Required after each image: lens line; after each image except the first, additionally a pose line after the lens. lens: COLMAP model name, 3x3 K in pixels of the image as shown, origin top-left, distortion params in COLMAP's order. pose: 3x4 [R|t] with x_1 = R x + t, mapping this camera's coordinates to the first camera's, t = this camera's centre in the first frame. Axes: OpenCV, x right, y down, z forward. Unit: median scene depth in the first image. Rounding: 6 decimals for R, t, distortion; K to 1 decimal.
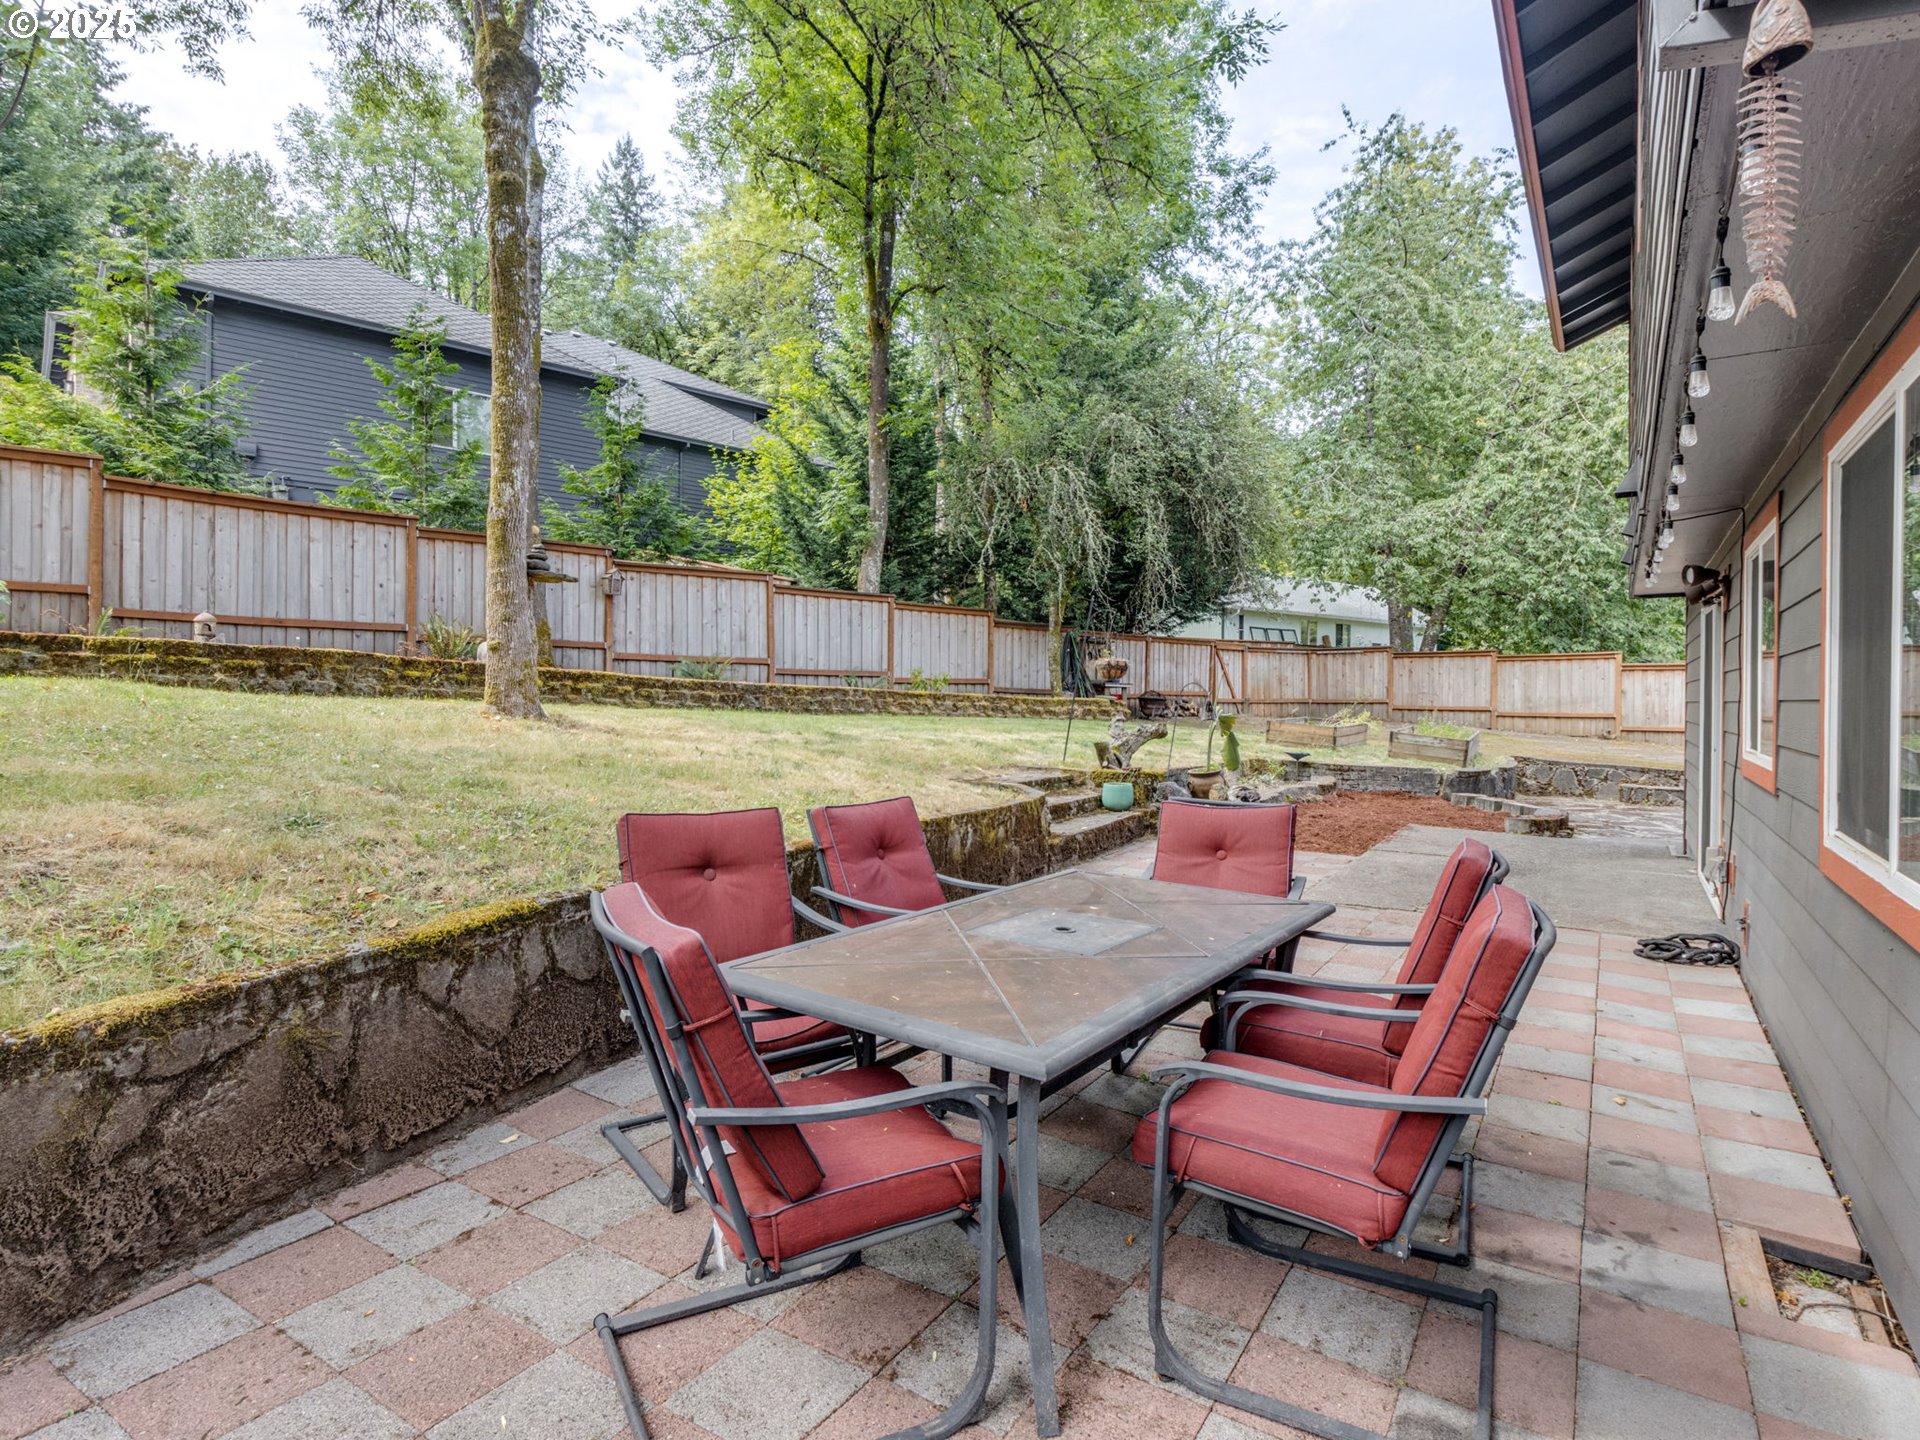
lens RADIAL K [[1007.4, 0, 960.4], [0, 1007.4, 705.7], [0, 0, 1]] dist [-0.004288, -0.001742]
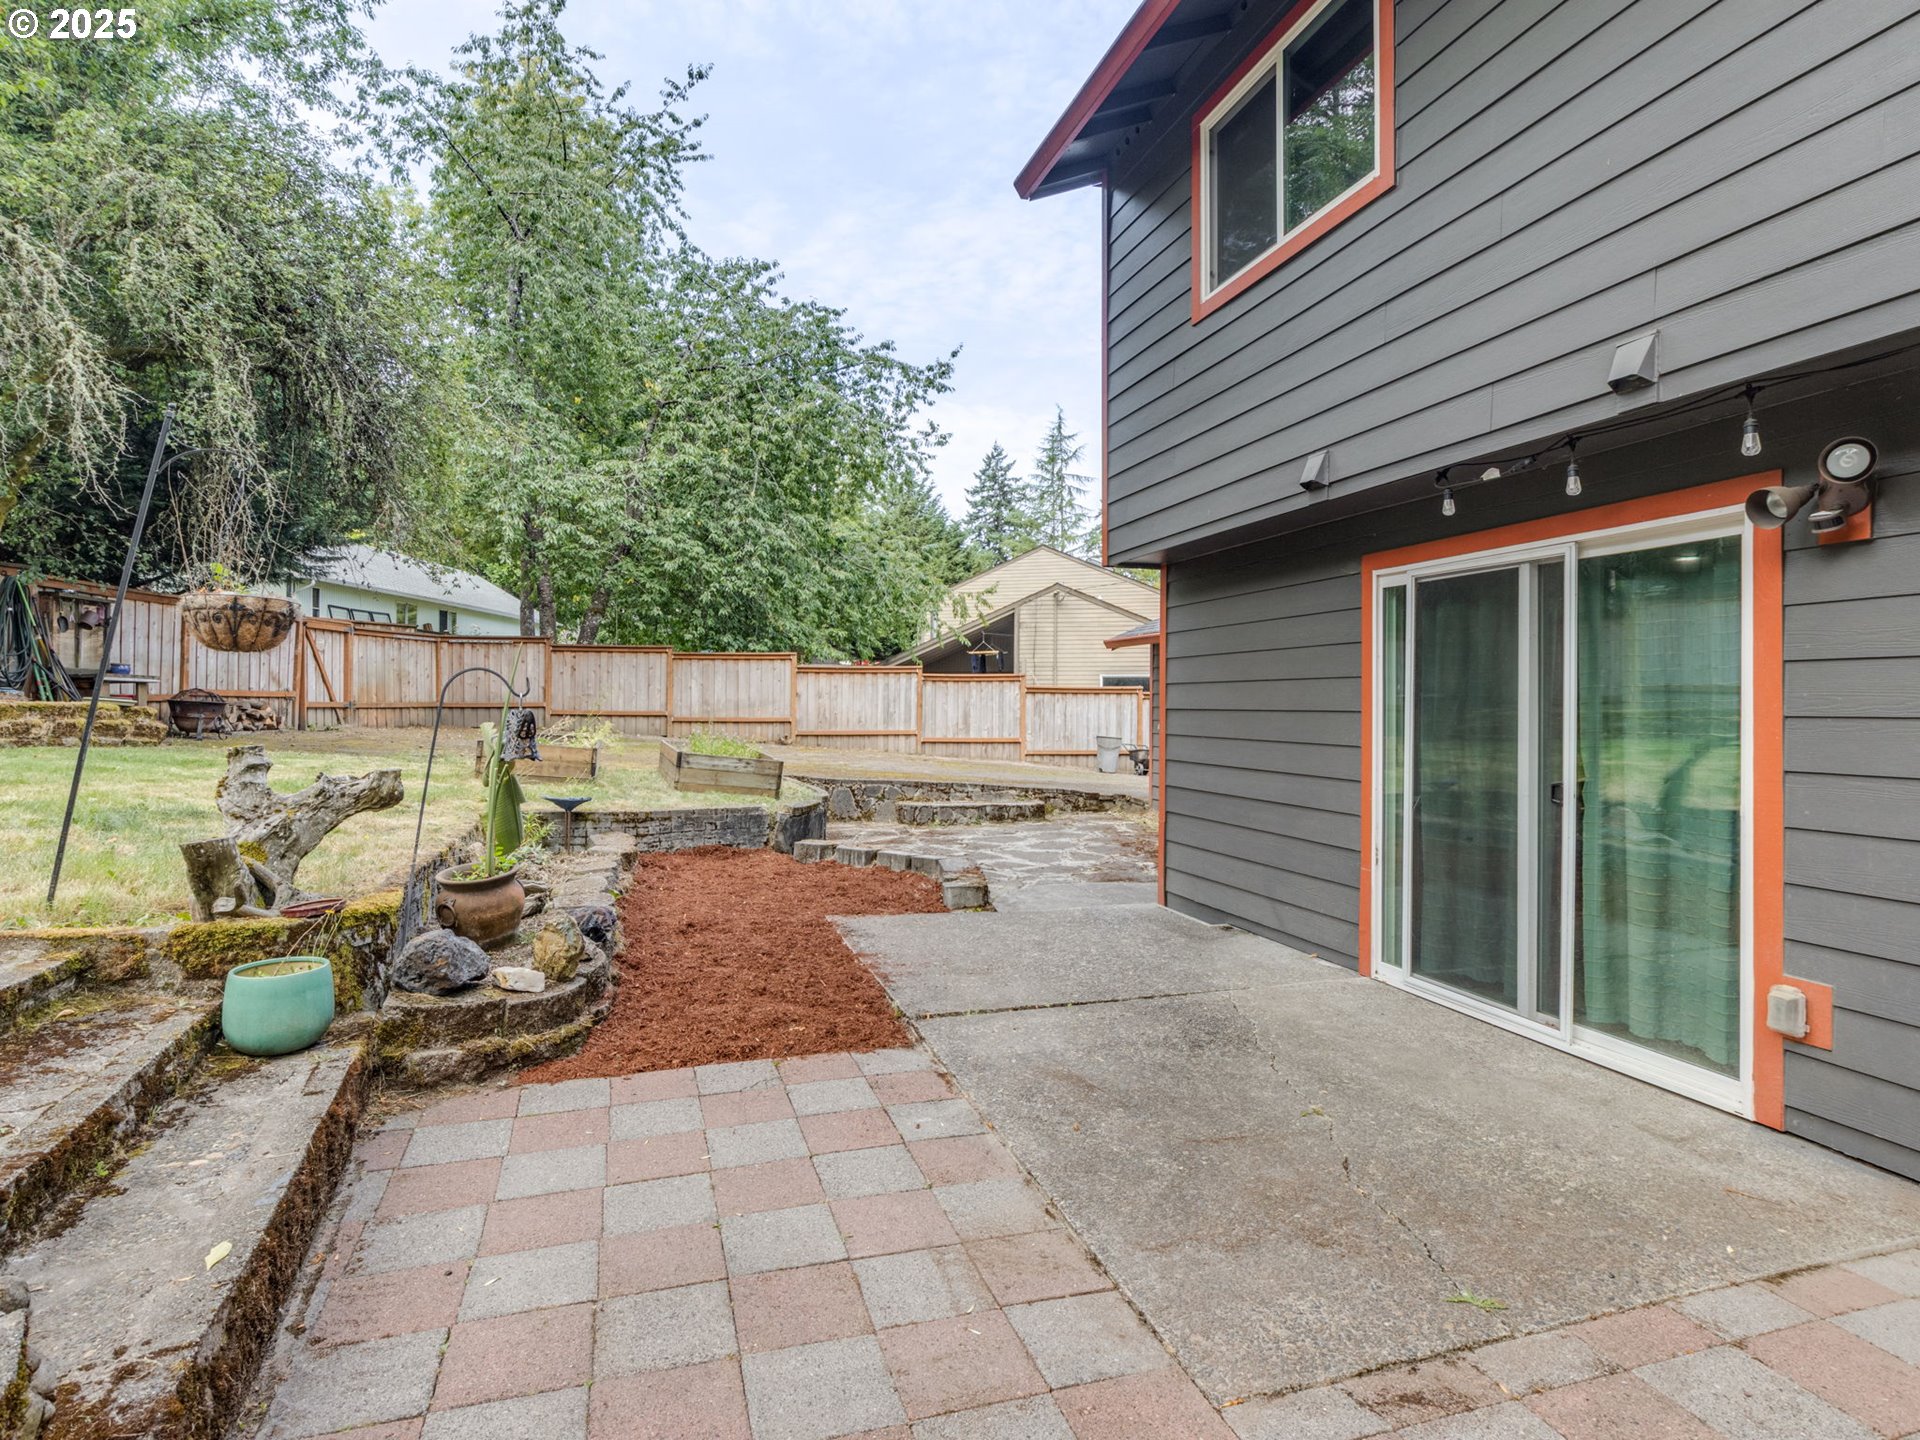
lens RADIAL K [[994.6, 0, 960.9], [0, 994.6, 699.8], [0, 0, 1]] dist [-0.009481, -0.001745]
pose [[0.629359, 0.001022, 0.777114, 0.019664], [0.004657, 0.999976, -0.005087, -0.003332], [-0.777101, 0.006821, 0.629340, 0.276405]]
